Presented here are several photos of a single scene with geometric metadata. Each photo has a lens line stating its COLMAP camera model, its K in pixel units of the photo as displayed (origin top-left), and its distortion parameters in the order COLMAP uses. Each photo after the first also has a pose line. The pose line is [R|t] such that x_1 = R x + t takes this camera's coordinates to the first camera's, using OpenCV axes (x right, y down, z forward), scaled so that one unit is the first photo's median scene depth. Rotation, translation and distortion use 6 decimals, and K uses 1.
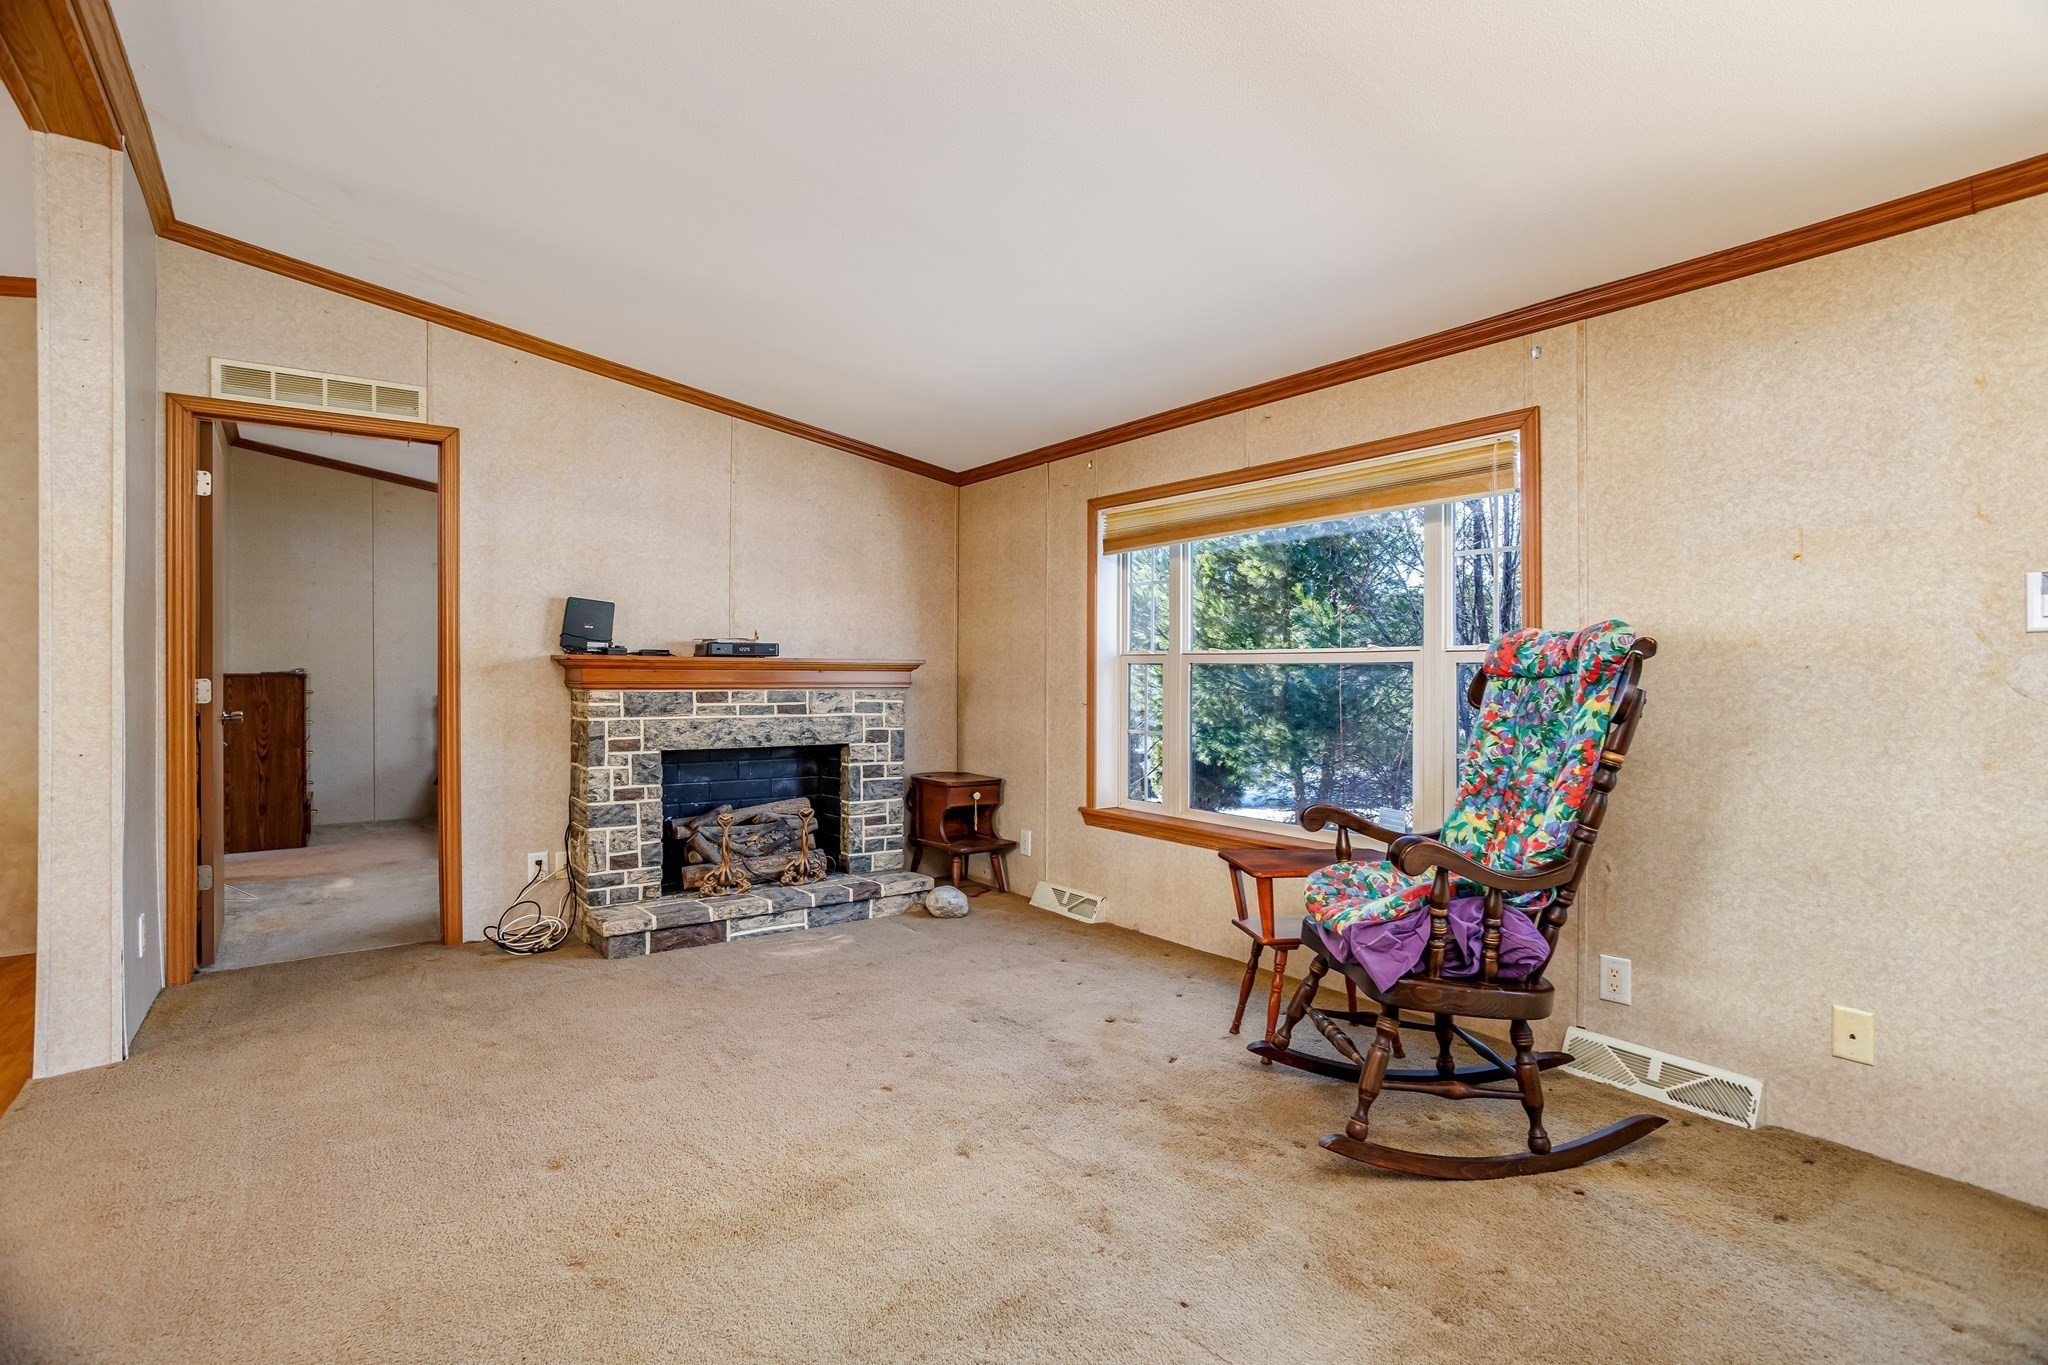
lens RADIAL K [[991.4, 0, 1040.8], [0, 991.4, 670.5], [0, 0, 1]] dist [-0.057695, 0.034167]
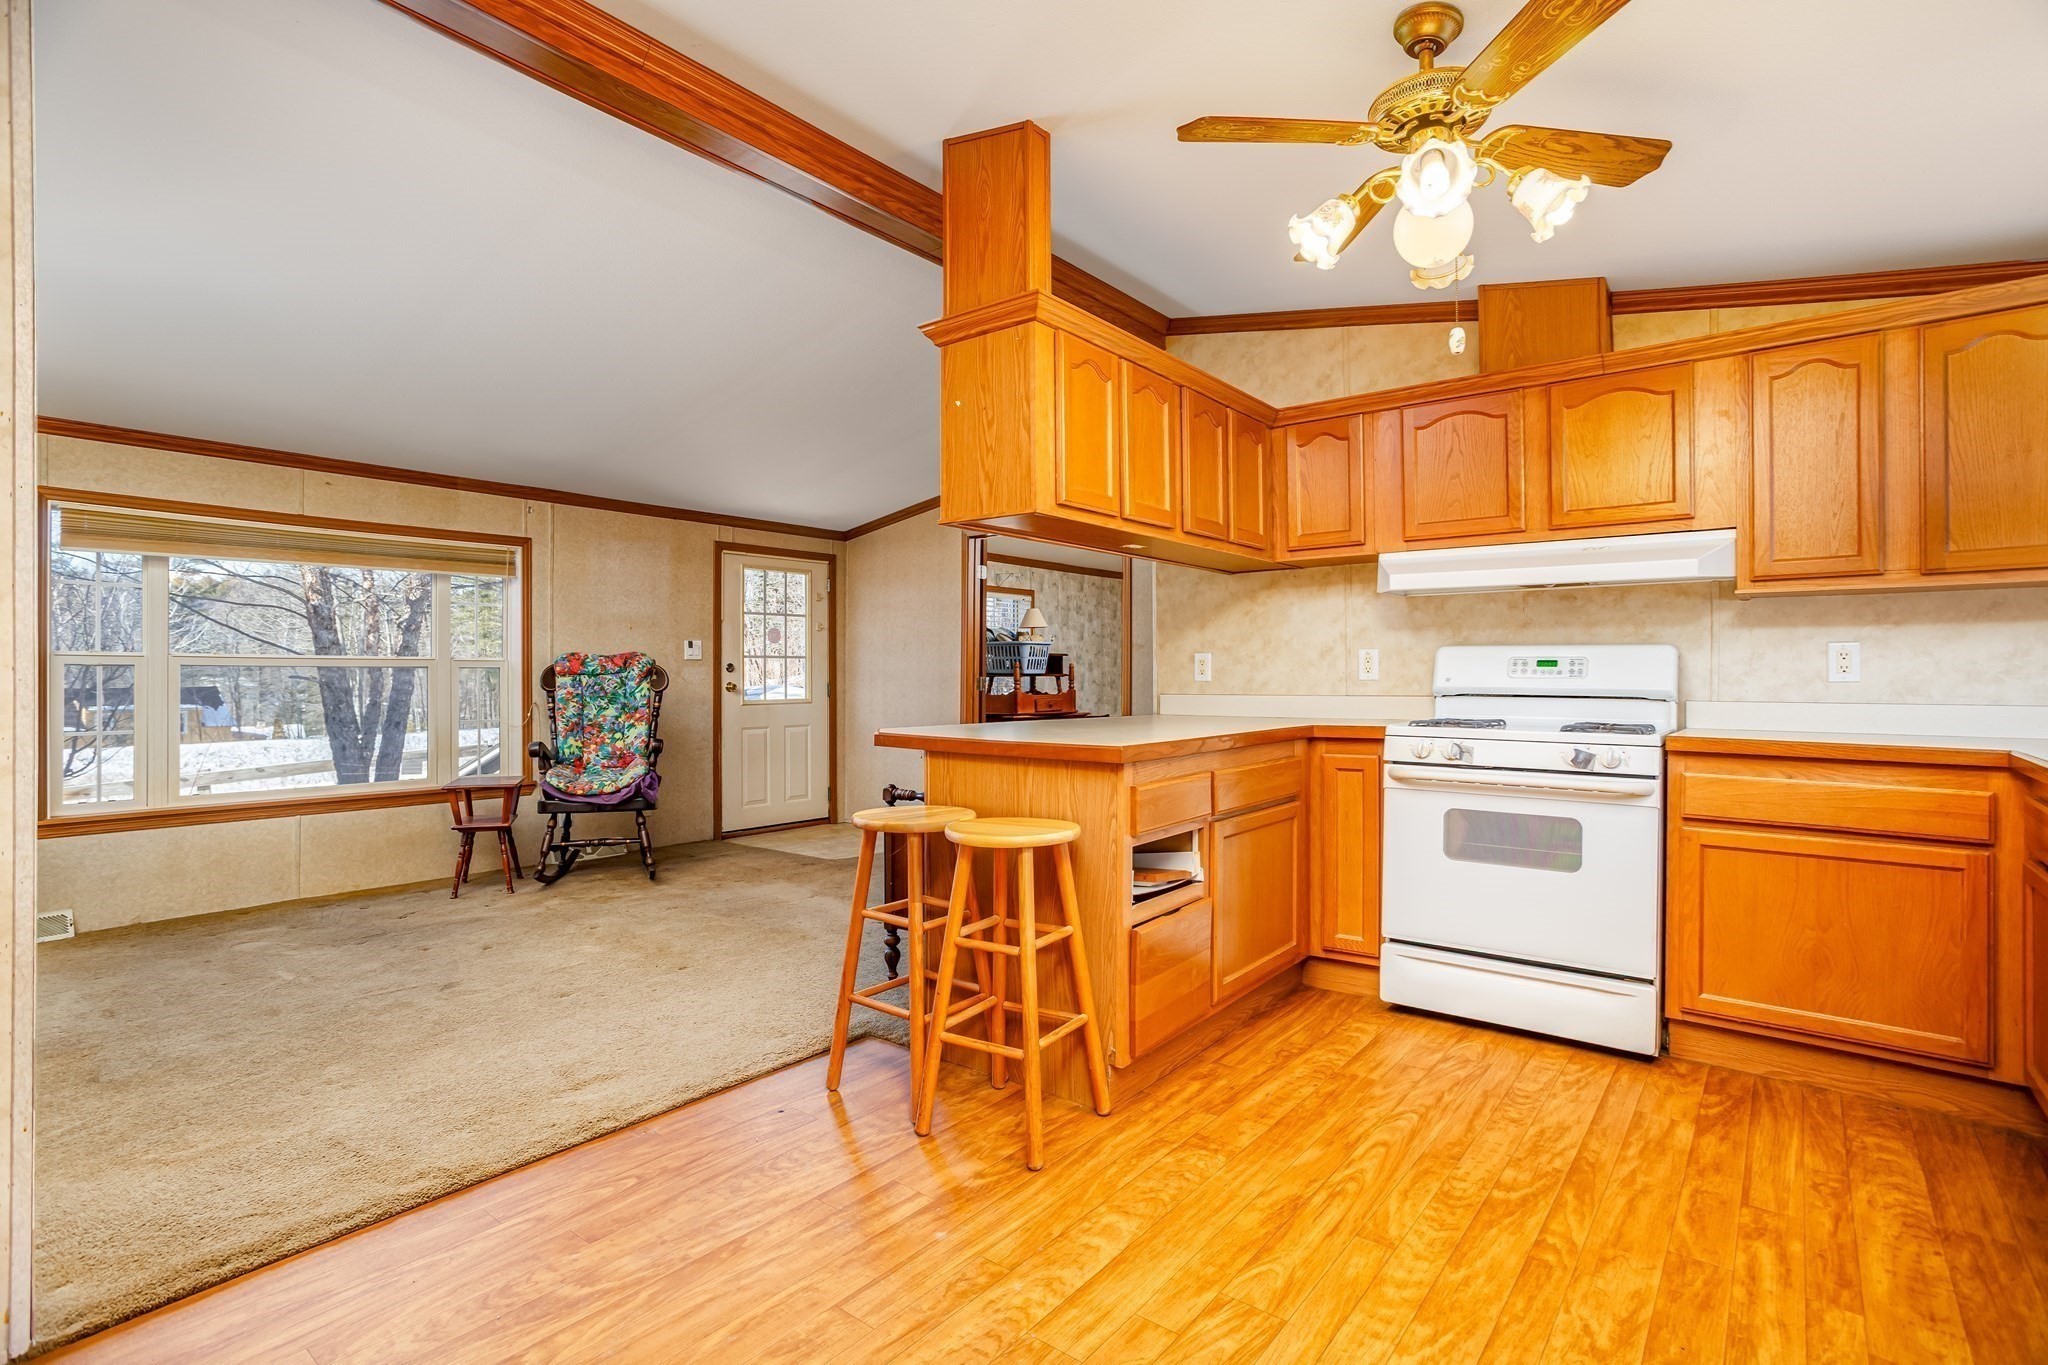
lens RADIAL K [[979.0, 0, 1023.1], [0, 979.0, 671.8], [0, 0, 1]] dist [-0.039045, 0.020429]
pose [[-0.240865, 0.002245, 0.970556, -1.097349], [0.000667, 0.999997, -0.002148, 0.003120], [-0.970558, 0.000130, -0.240866, 0.339984]]
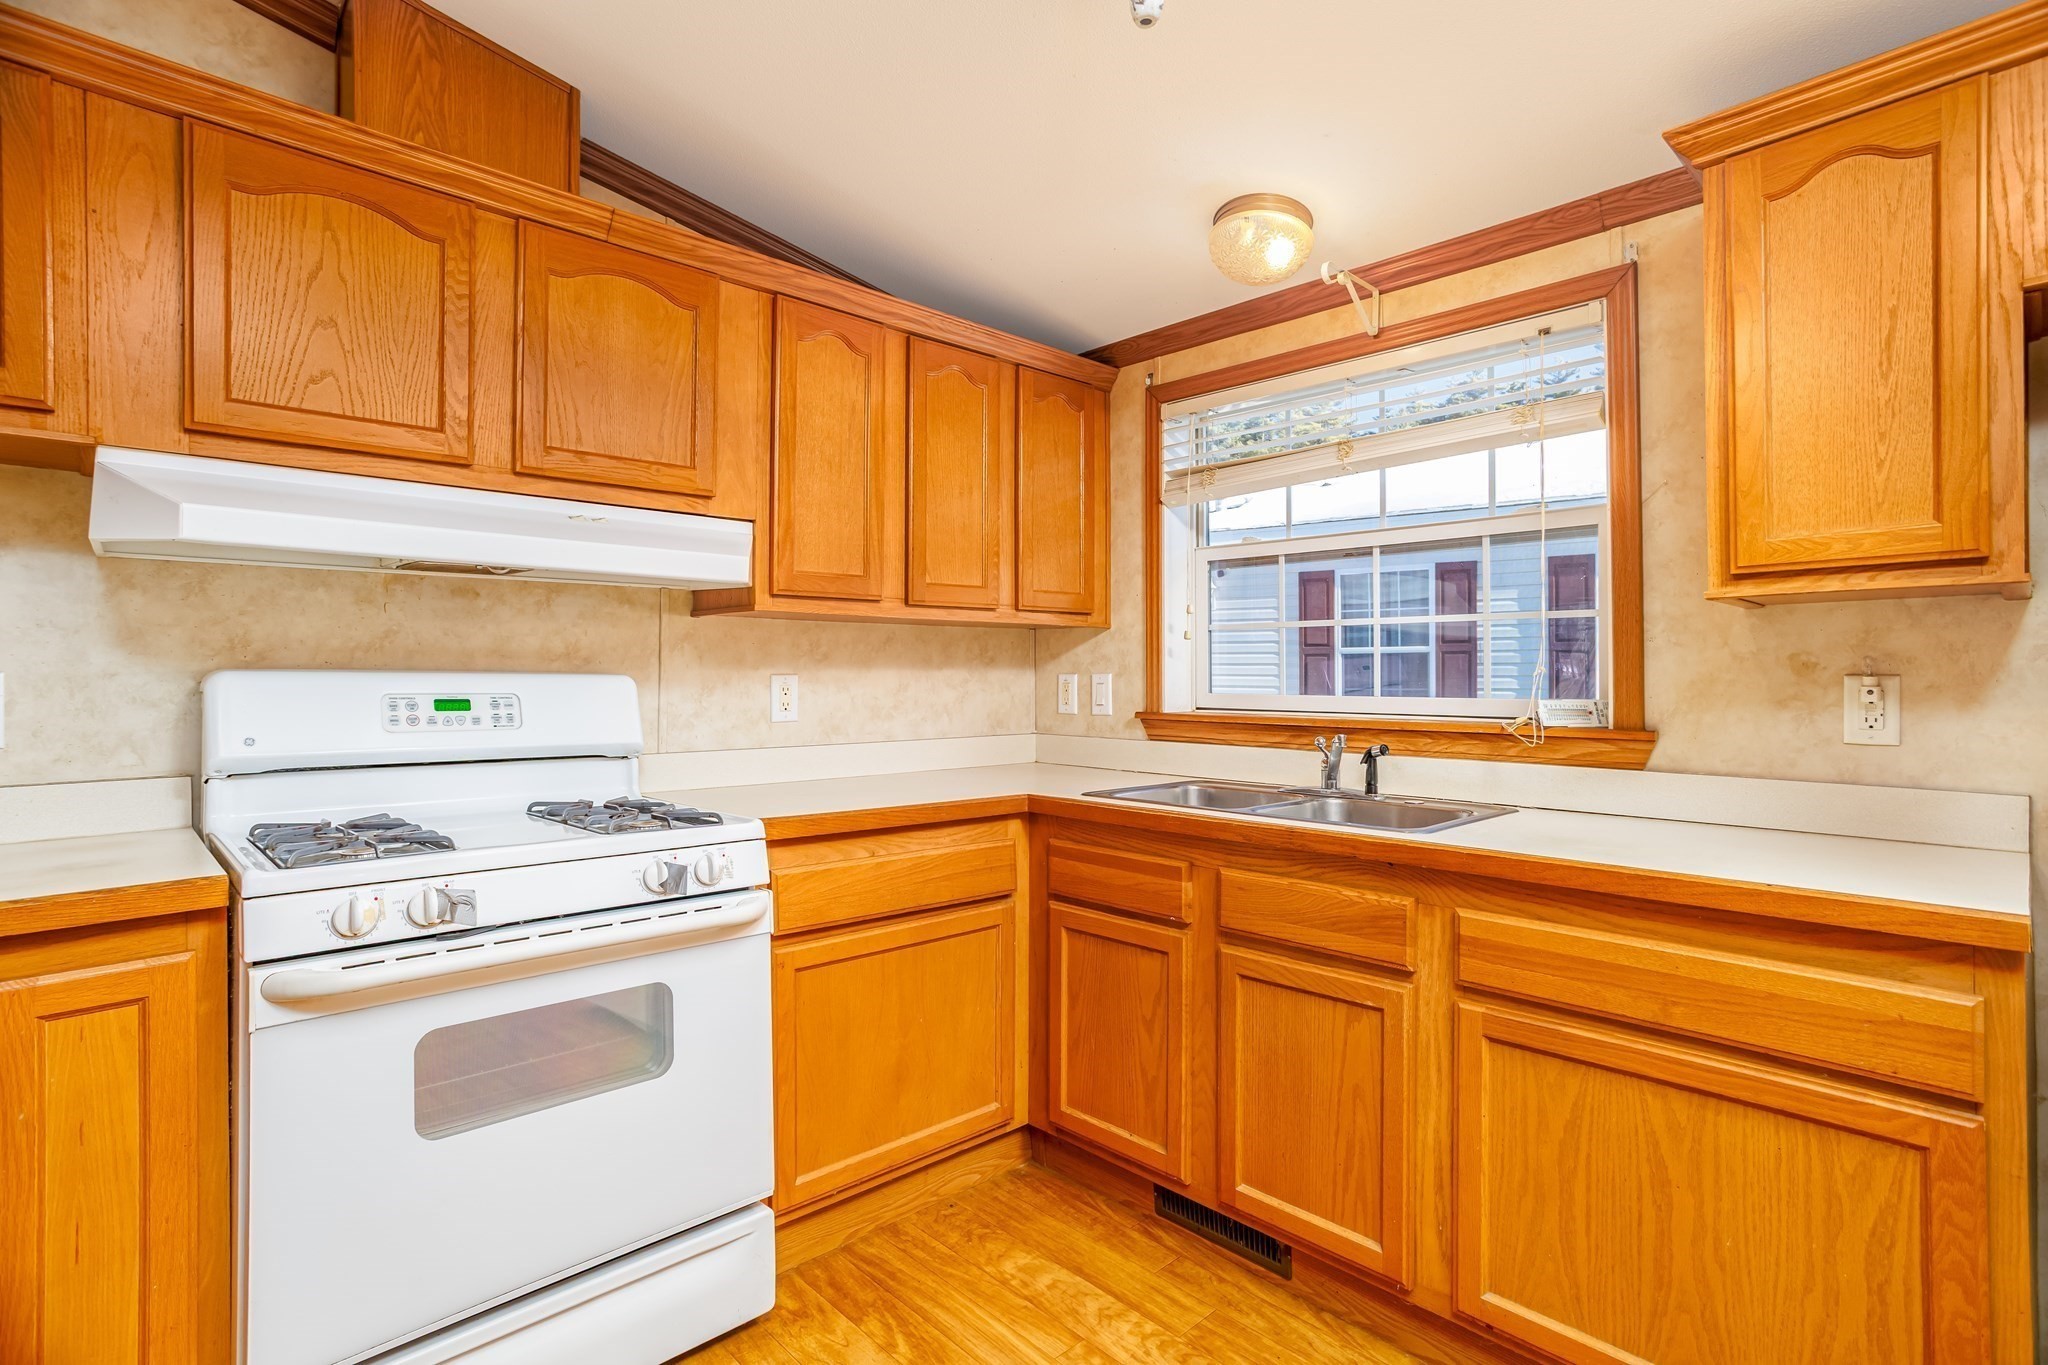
lens RADIAL K [[991.4, 0, 1040.8], [0, 991.4, 670.5], [0, 0, 1]] dist [-0.057695, 0.034167]
pose [[-0.993476, -0.000876, -0.114041, -0.650930], [-0.000239, 0.999984, -0.005602, -0.018829], [0.114044, -0.005538, -0.993460, 0.217463]]
